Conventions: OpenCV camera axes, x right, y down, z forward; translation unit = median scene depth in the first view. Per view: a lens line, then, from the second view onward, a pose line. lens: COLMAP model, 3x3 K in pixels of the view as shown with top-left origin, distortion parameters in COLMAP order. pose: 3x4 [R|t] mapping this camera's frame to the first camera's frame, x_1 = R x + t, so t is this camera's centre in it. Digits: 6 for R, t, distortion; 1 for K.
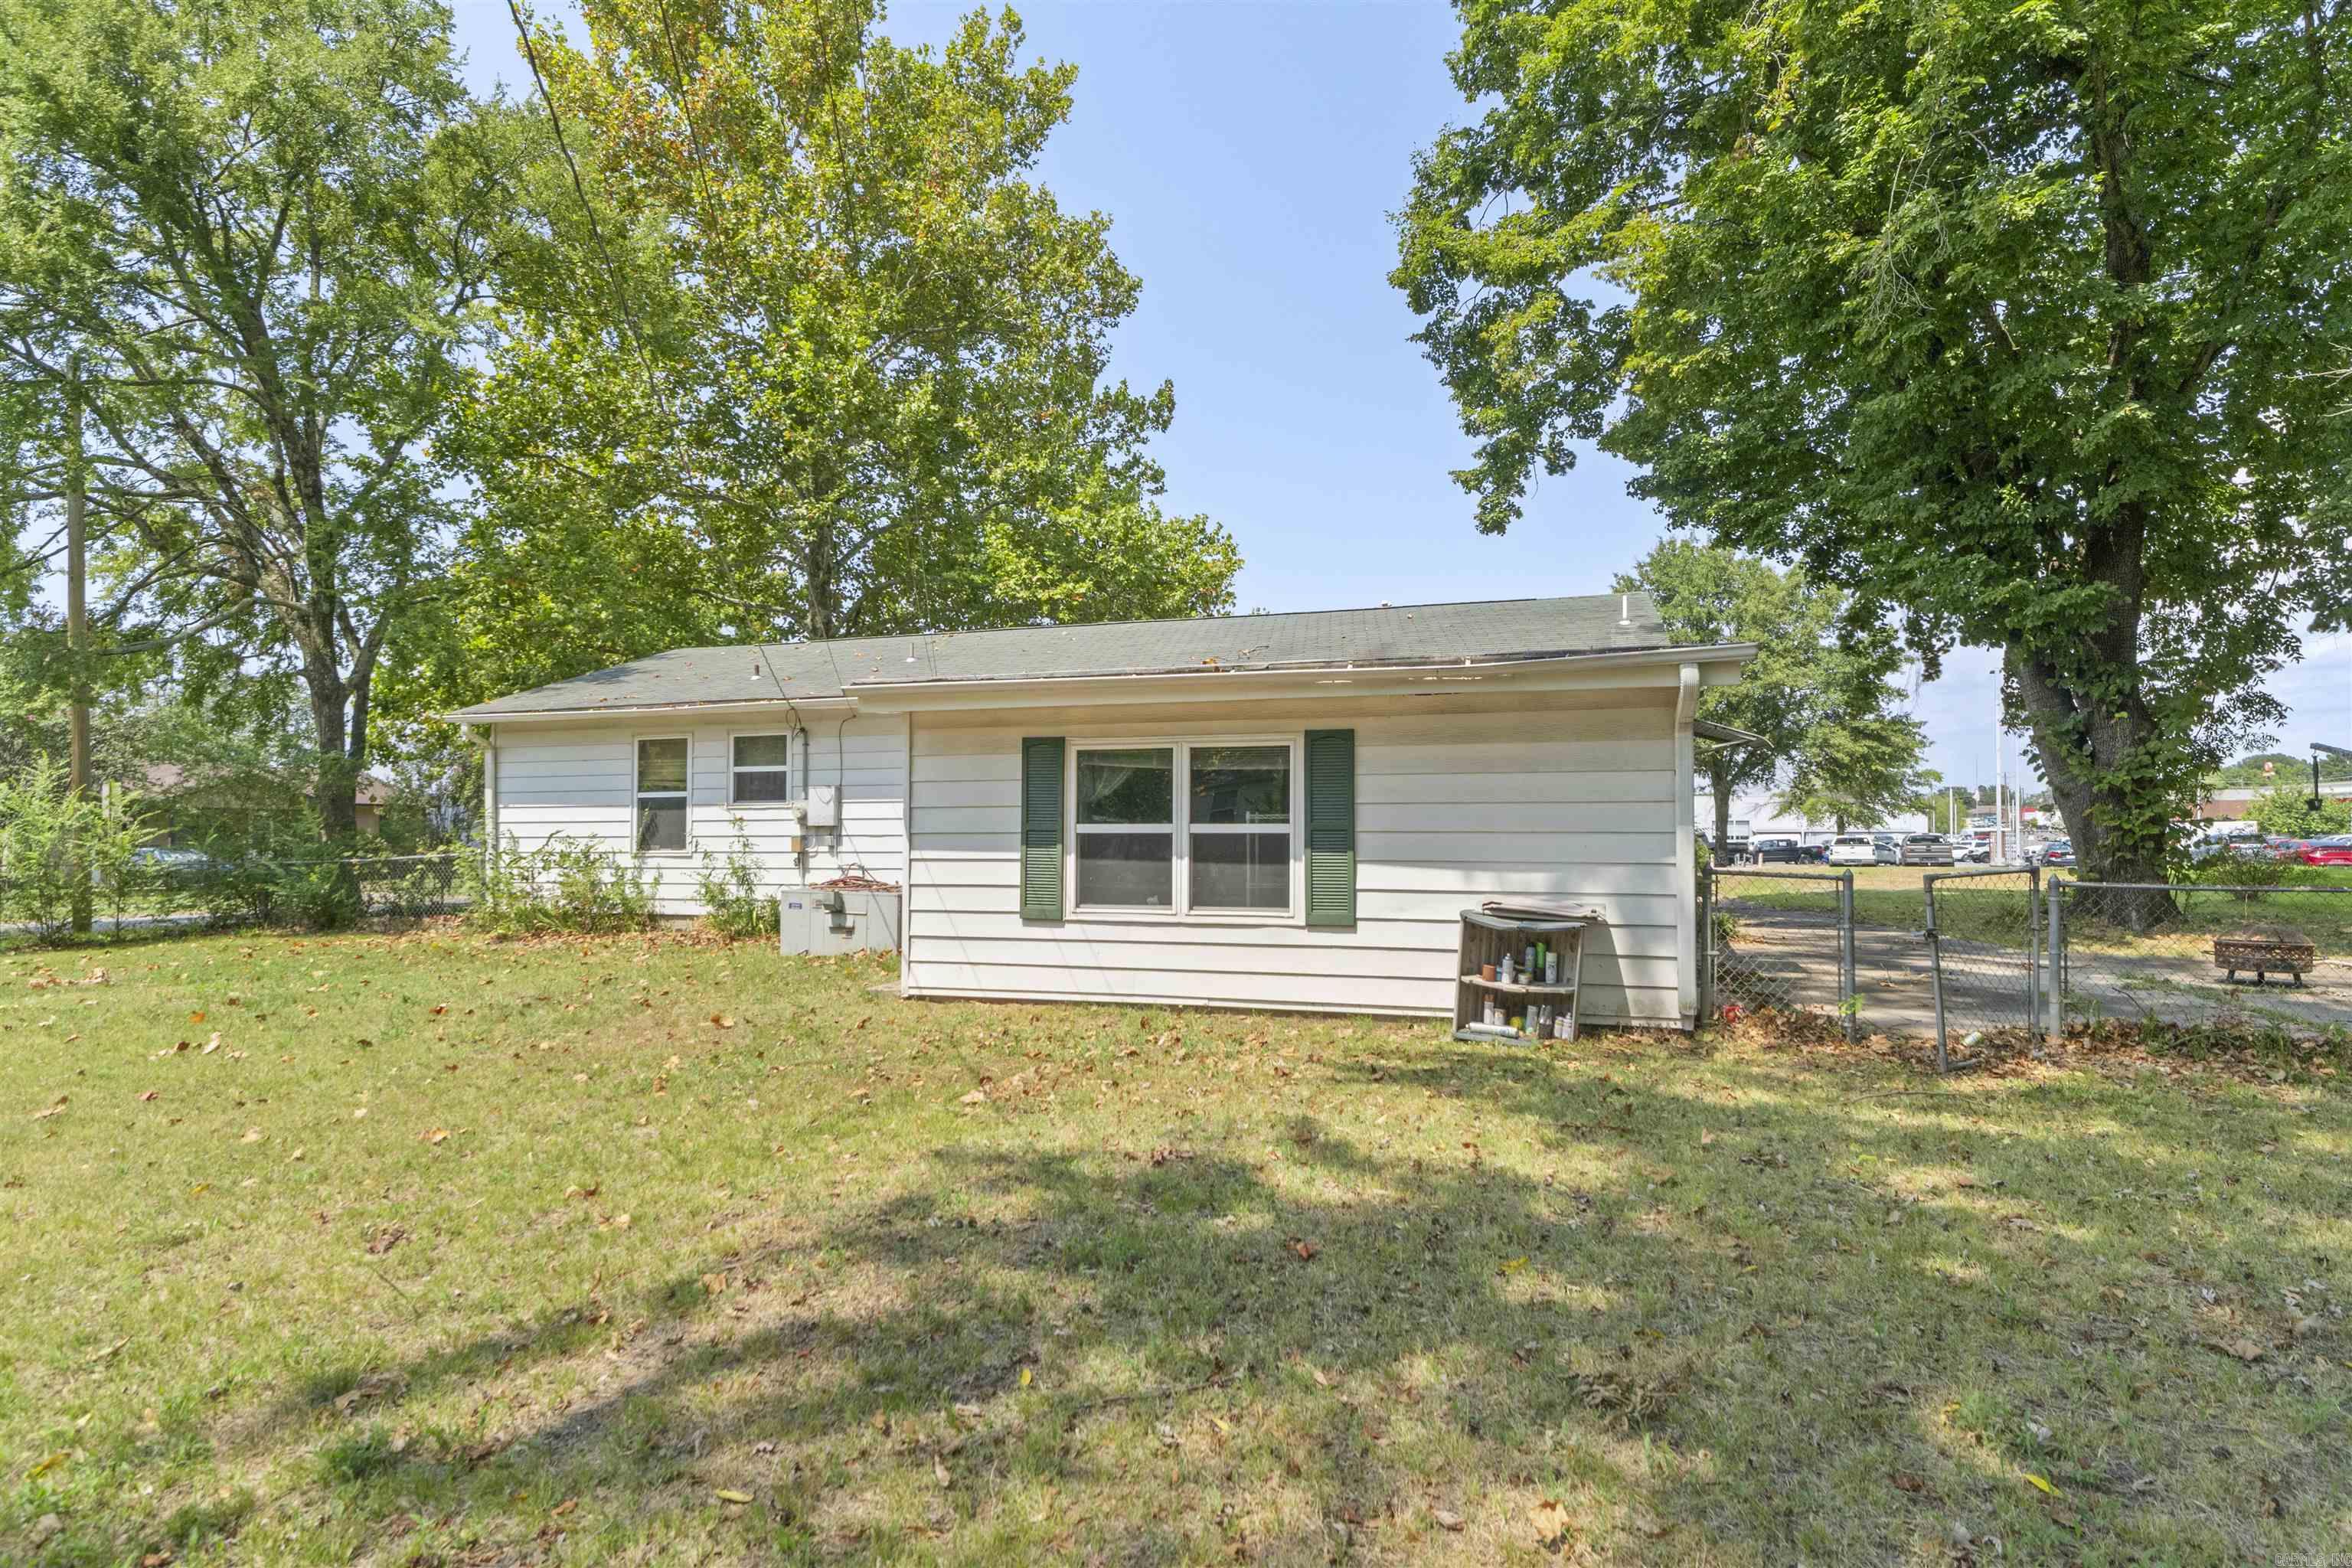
lens RADIAL K [[1189.3, 0, 1176.0], [0, 1189.3, 784.0], [0, 0, 1]] dist [0.000300, 0.000052]
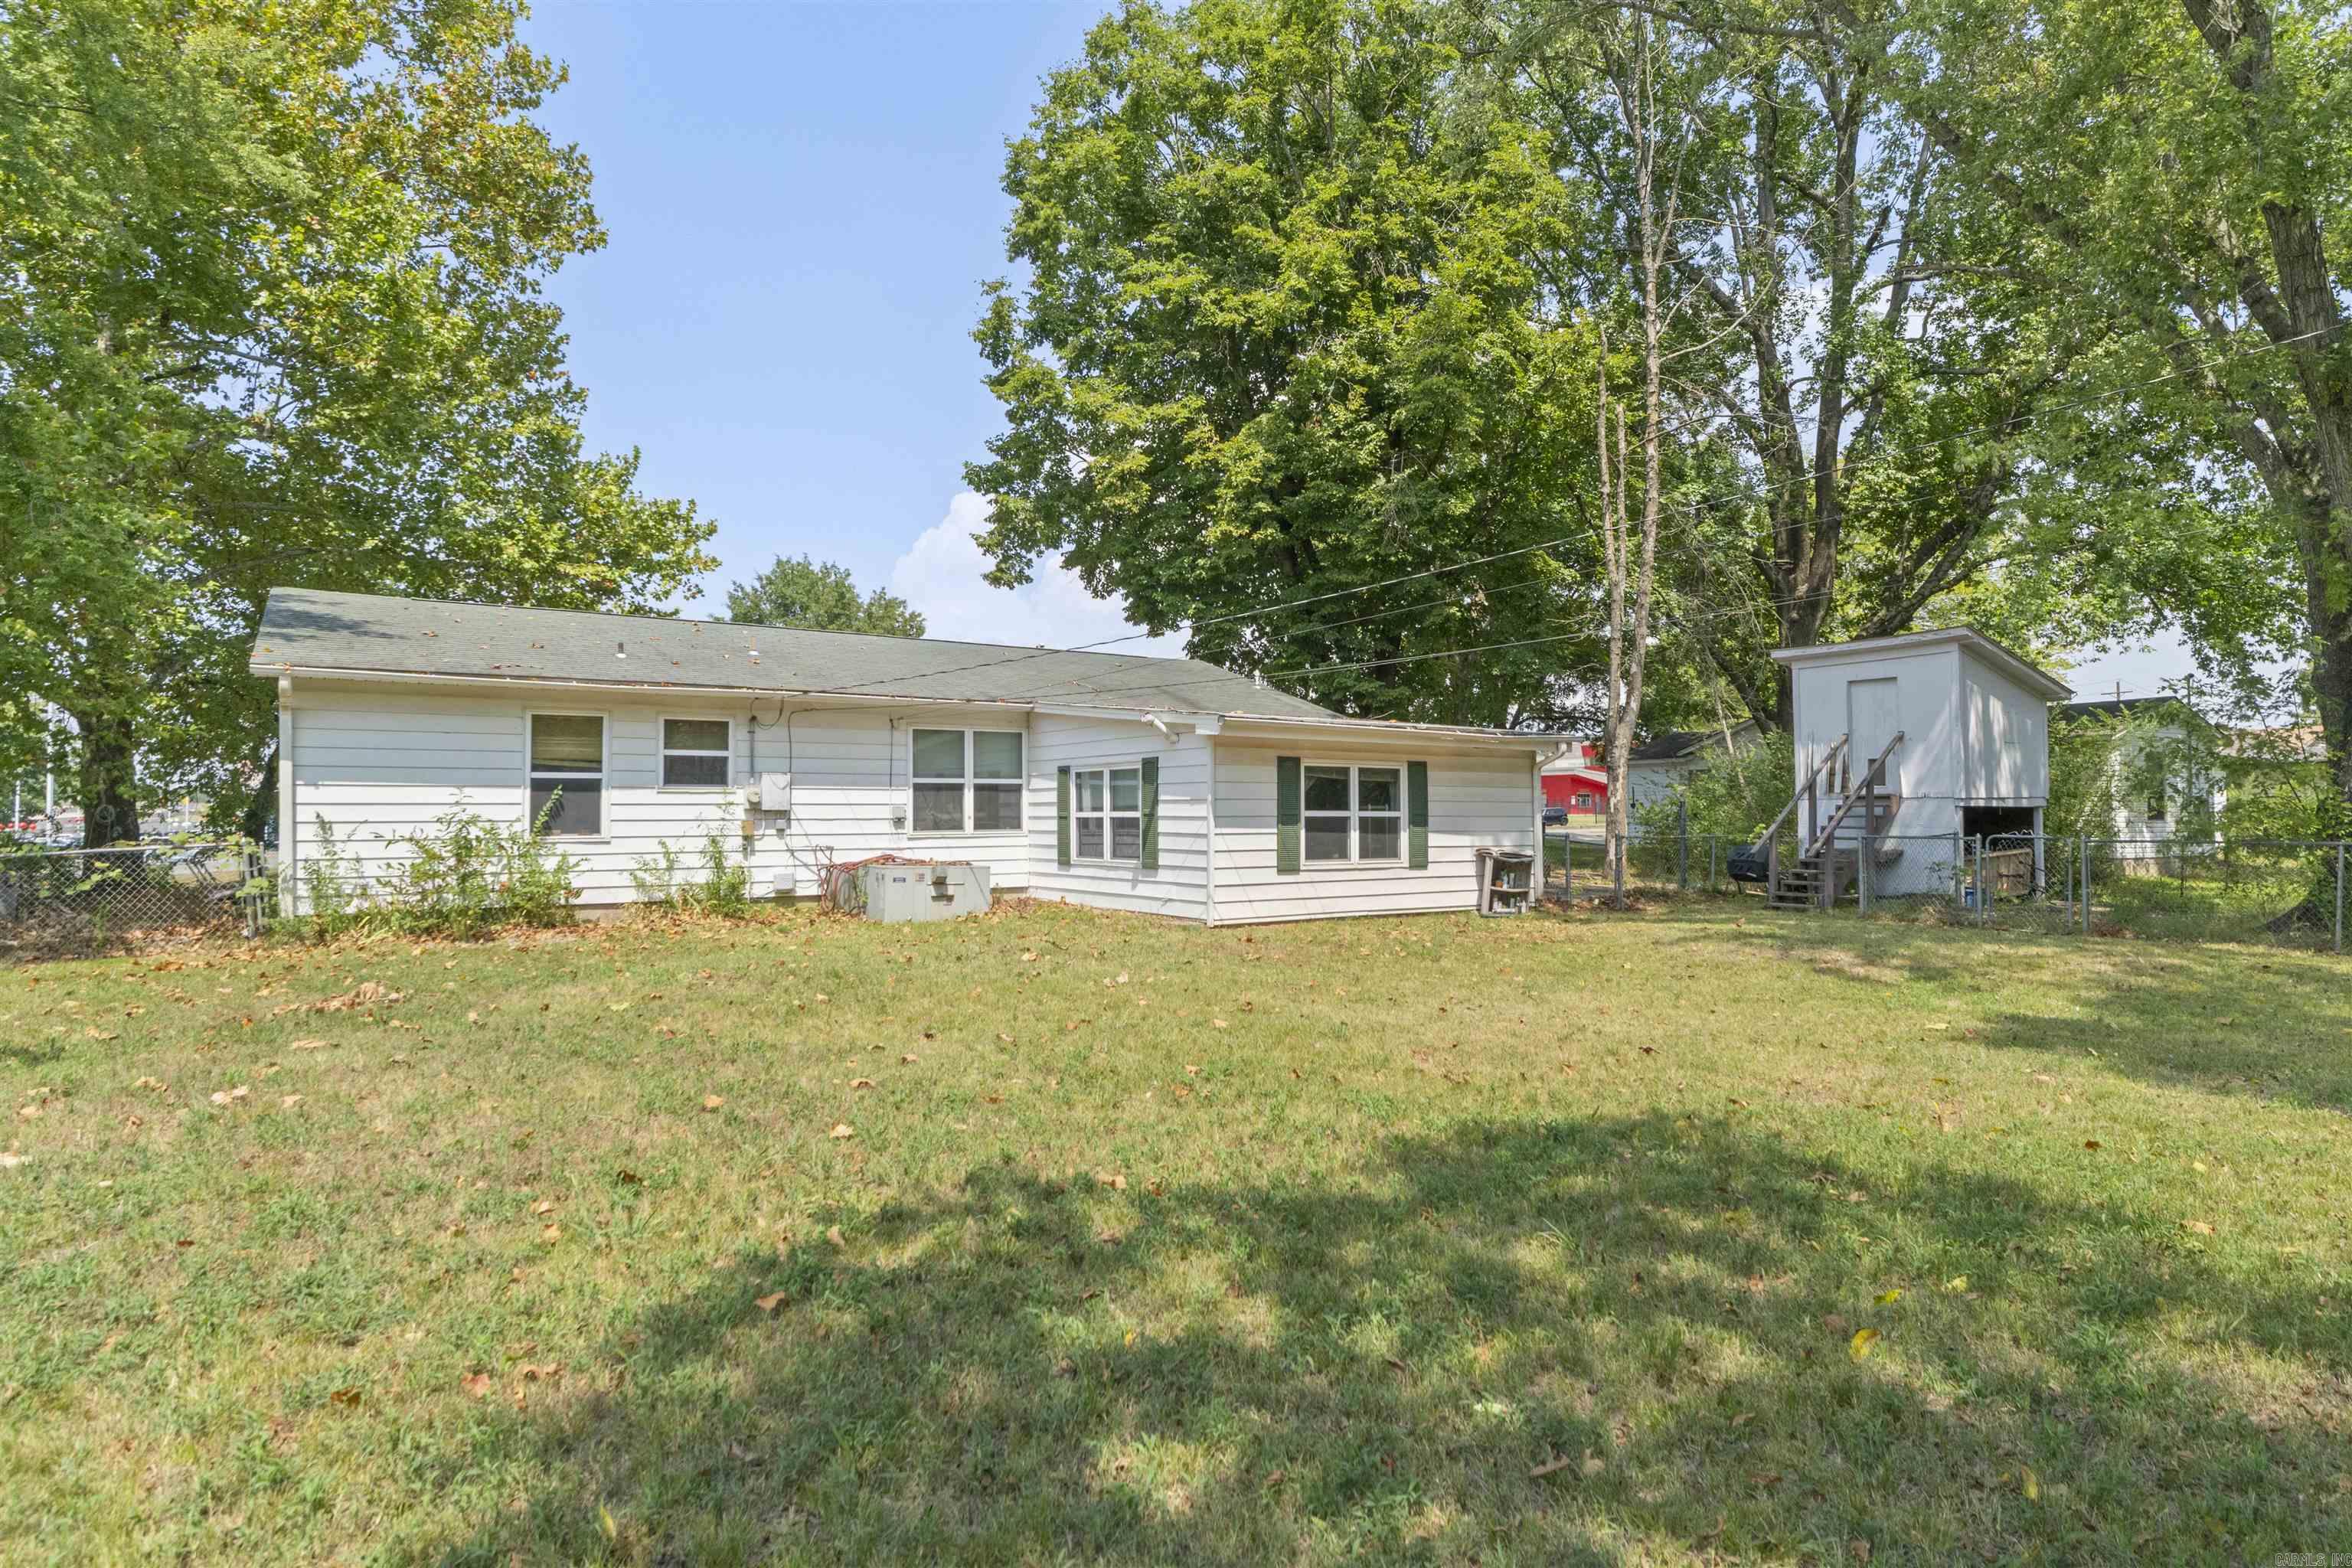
lens RADIAL K [[1189.3, 0, 1176.0], [0, 1189.3, 784.0], [0, 0, 1]] dist [0.000300, 0.000052]
pose [[0.650954, 0.021858, 0.758802, -1.432223], [-0.030780, 0.999523, -0.002388, 0.005682], [-0.758493, -0.021801, 0.651317, 0.069067]]
